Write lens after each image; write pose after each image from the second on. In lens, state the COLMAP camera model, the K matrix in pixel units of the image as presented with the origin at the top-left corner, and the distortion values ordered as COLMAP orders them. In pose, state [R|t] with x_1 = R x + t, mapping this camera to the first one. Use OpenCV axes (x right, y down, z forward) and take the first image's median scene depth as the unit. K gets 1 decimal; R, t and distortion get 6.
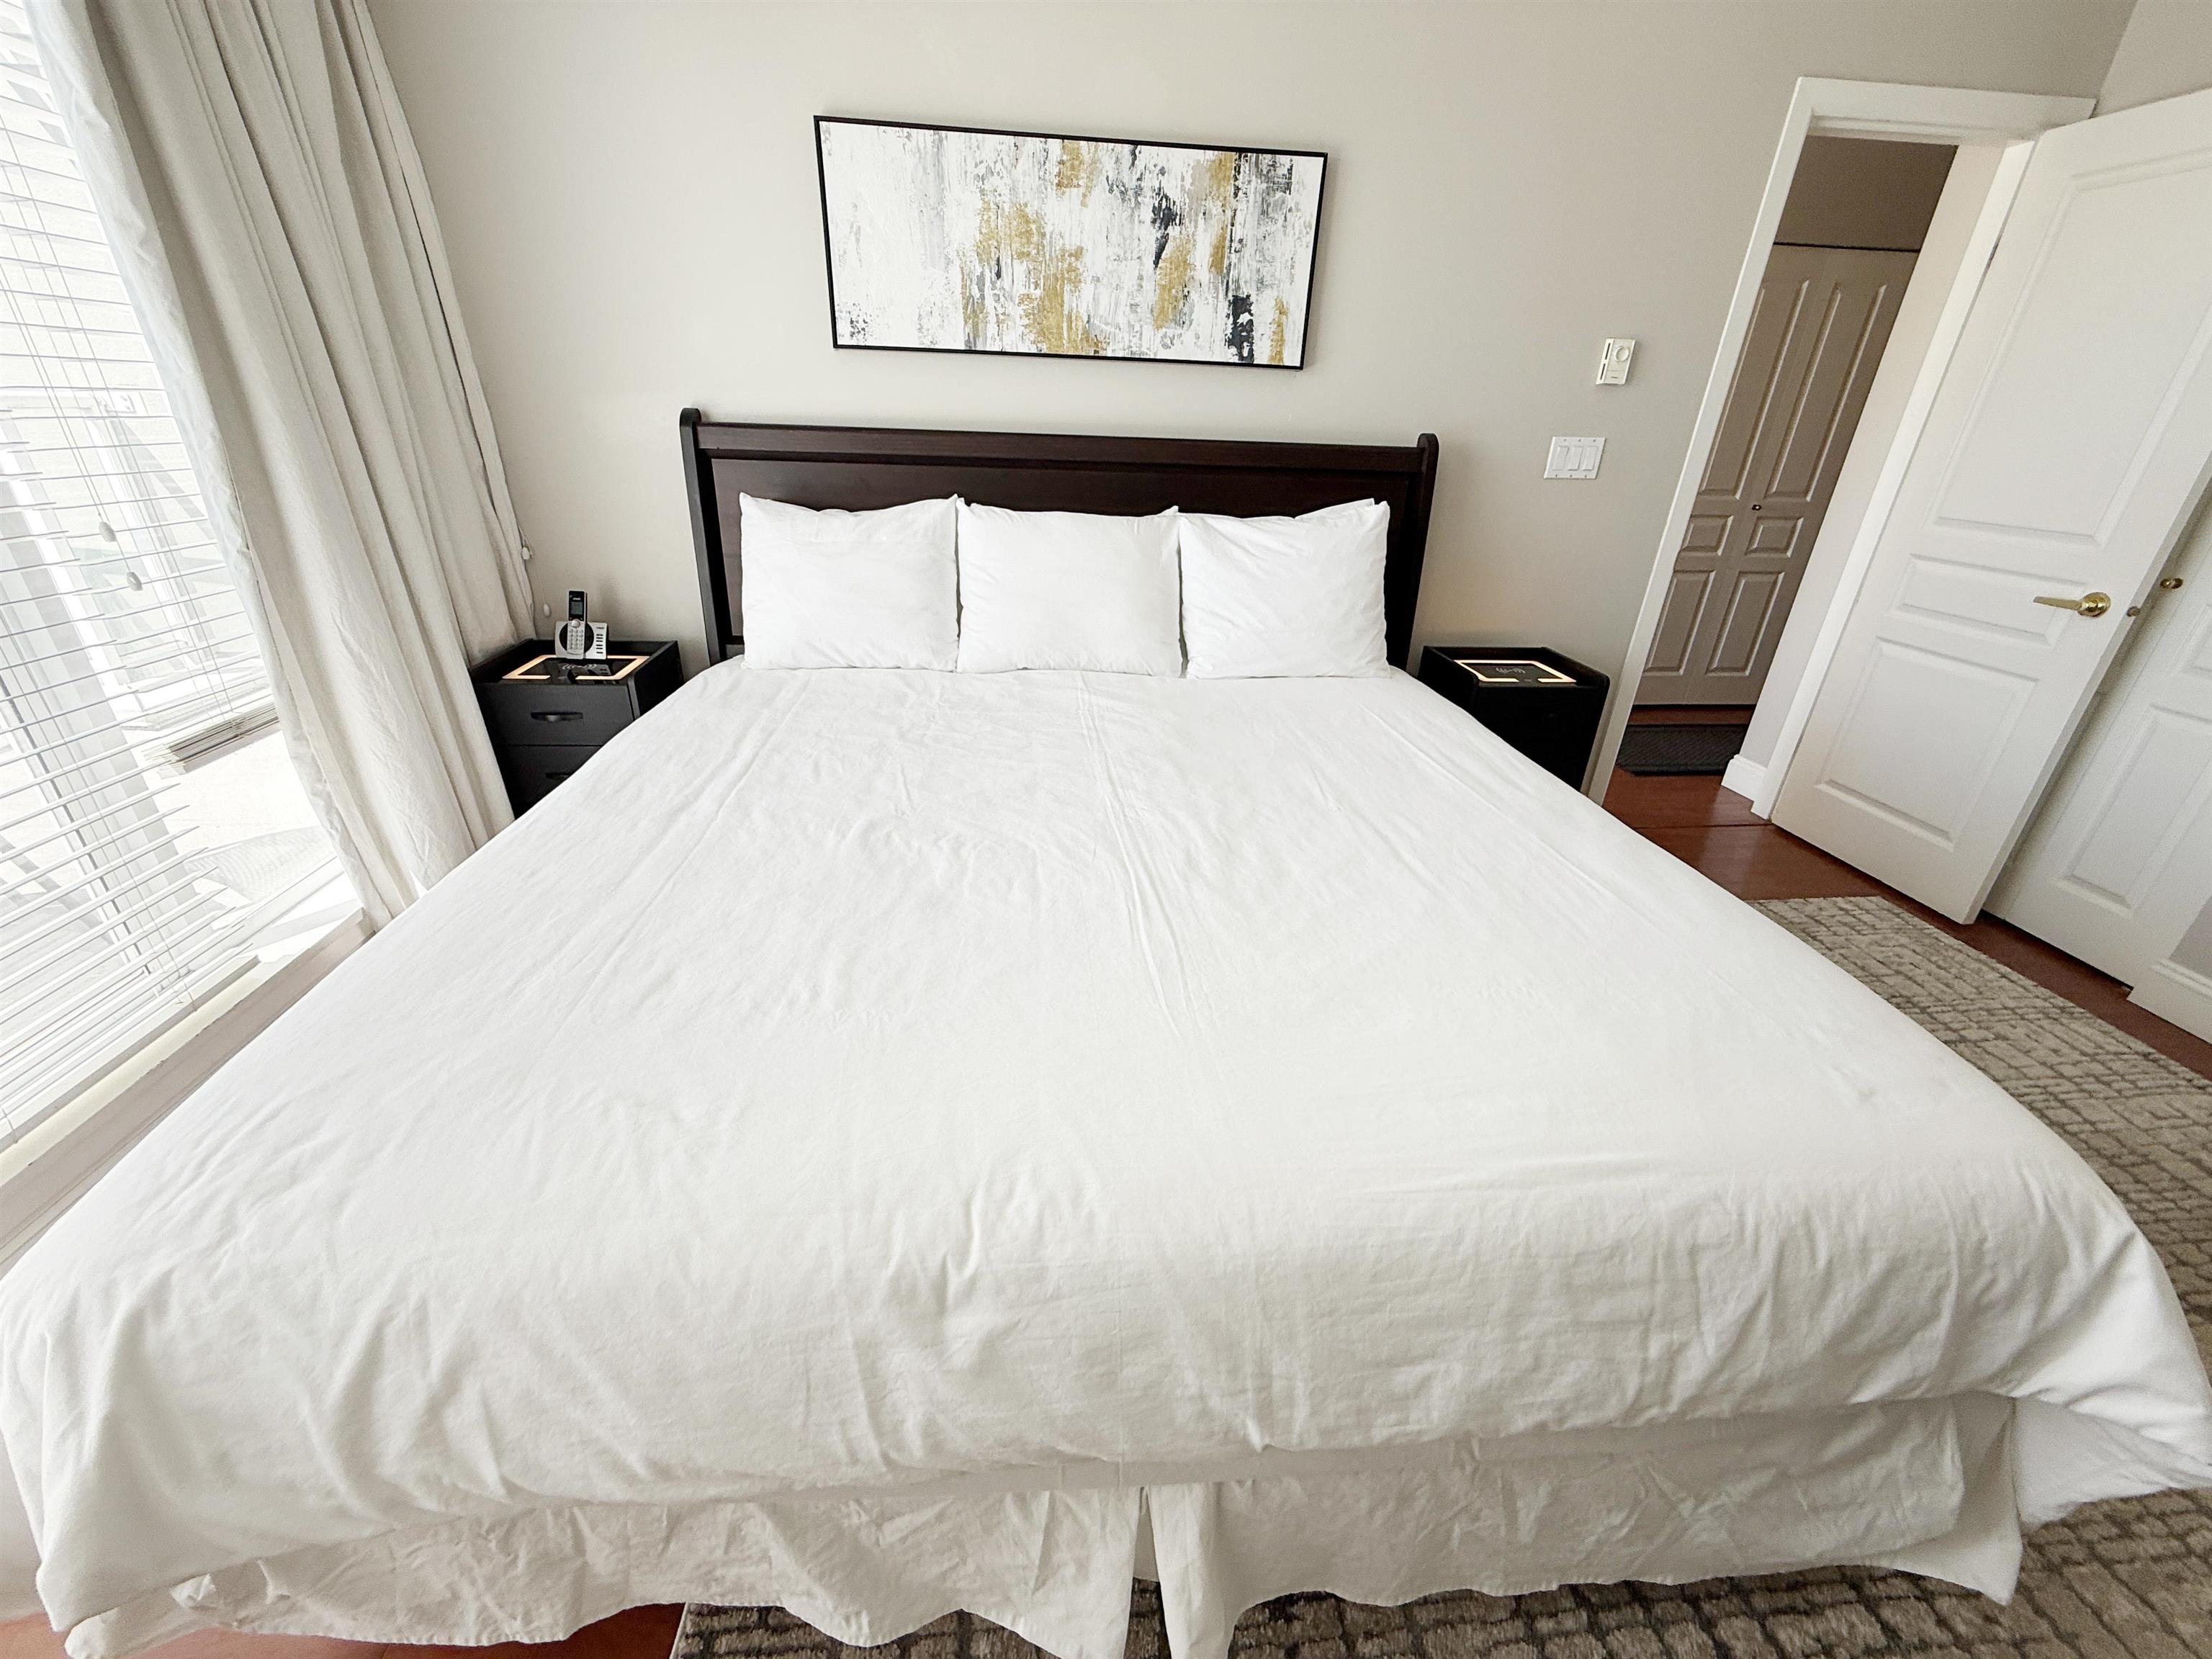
lens RADIAL K [[884.1, 0, 1100.3], [0, 884.1, 829.3], [0, 0, 1]] dist [0.000393, 0.000170]
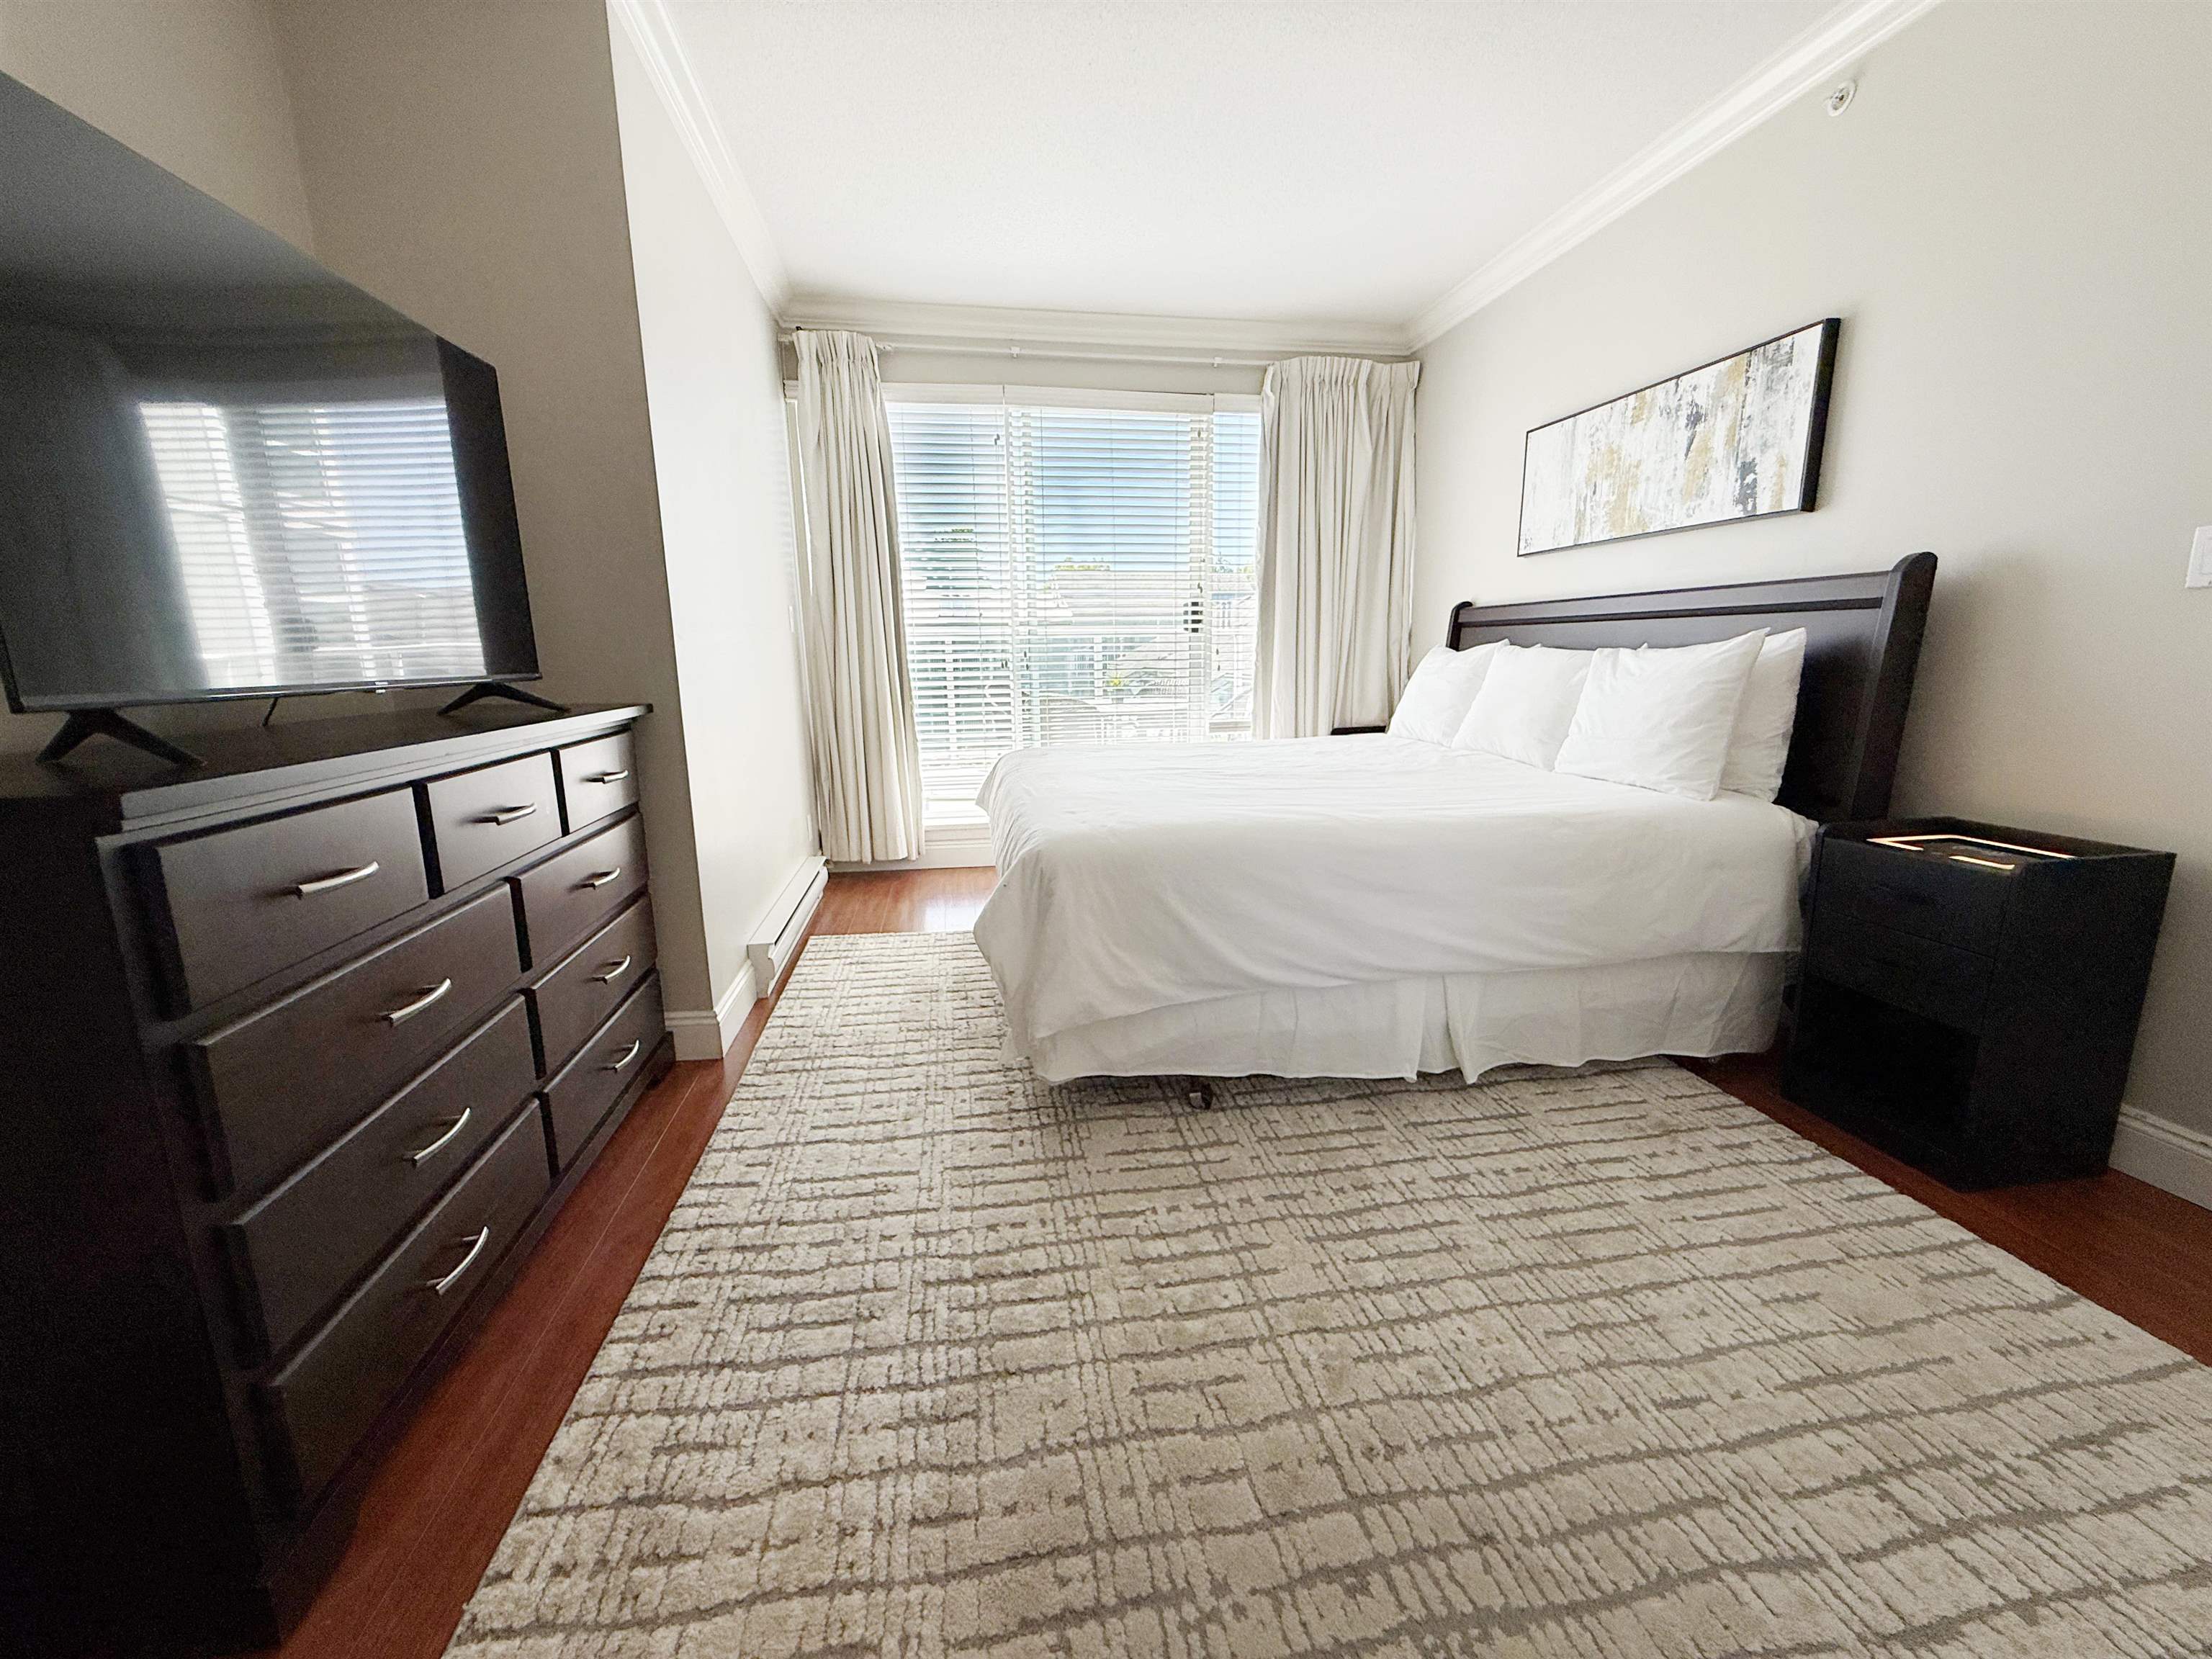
lens RADIAL K [[884.1, 0, 1100.3], [0, 884.1, 829.3], [0, 0, 1]] dist [0.000393, 0.000170]
pose [[0.066773, 0.165016, -0.984028, 1.299088], [-0.412873, 0.902402, 0.123311, 0.007586], [0.908338, 0.398045, 0.128387, 0.317461]]
